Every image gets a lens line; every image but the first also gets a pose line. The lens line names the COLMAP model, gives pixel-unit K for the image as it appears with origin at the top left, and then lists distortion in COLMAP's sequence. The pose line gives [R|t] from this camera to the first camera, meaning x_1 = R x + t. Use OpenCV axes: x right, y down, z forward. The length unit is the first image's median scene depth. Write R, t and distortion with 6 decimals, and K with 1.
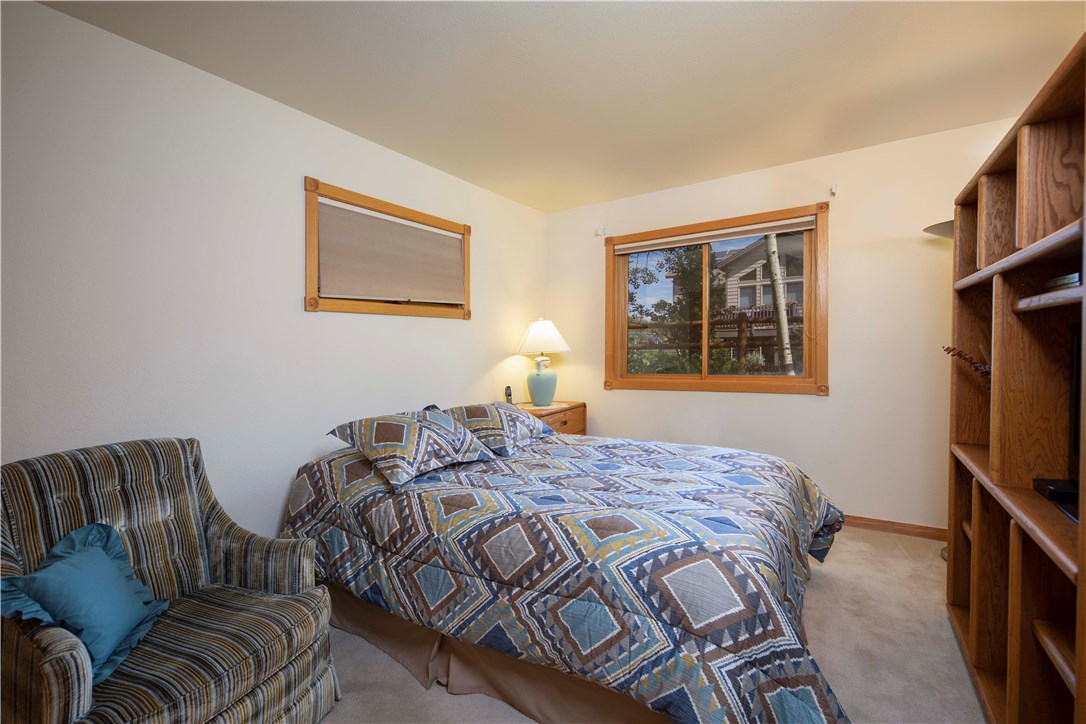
lens RADIAL K [[471.6, 0, 543.0], [0, 471.6, 362.0], [0, 0, 1]] dist [0.002053, 0.000382]
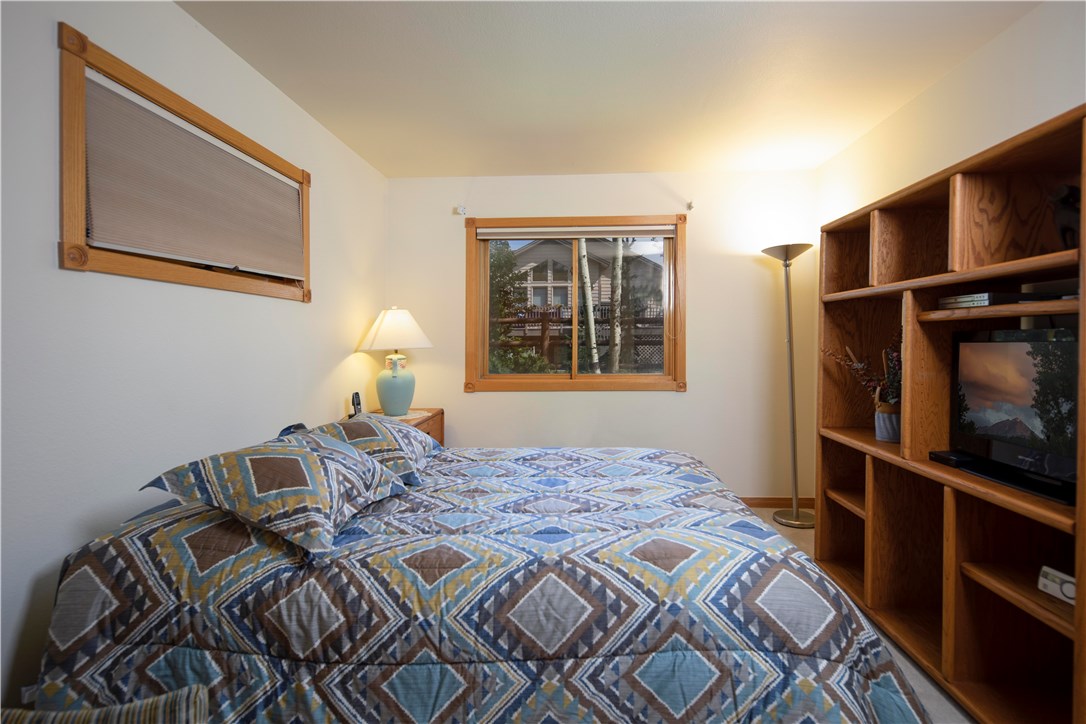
lens RADIAL K [[493.1, 0, 543.0], [0, 493.1, 362.0], [0, 0, 1]] dist [0.008672, -0.001001]
pose [[0.860480, -0.001925, 0.509480, -0.418373], [0.000458, 0.999995, 0.003005, -0.001017], [-0.509483, -0.002352, 0.860477, 0.288912]]
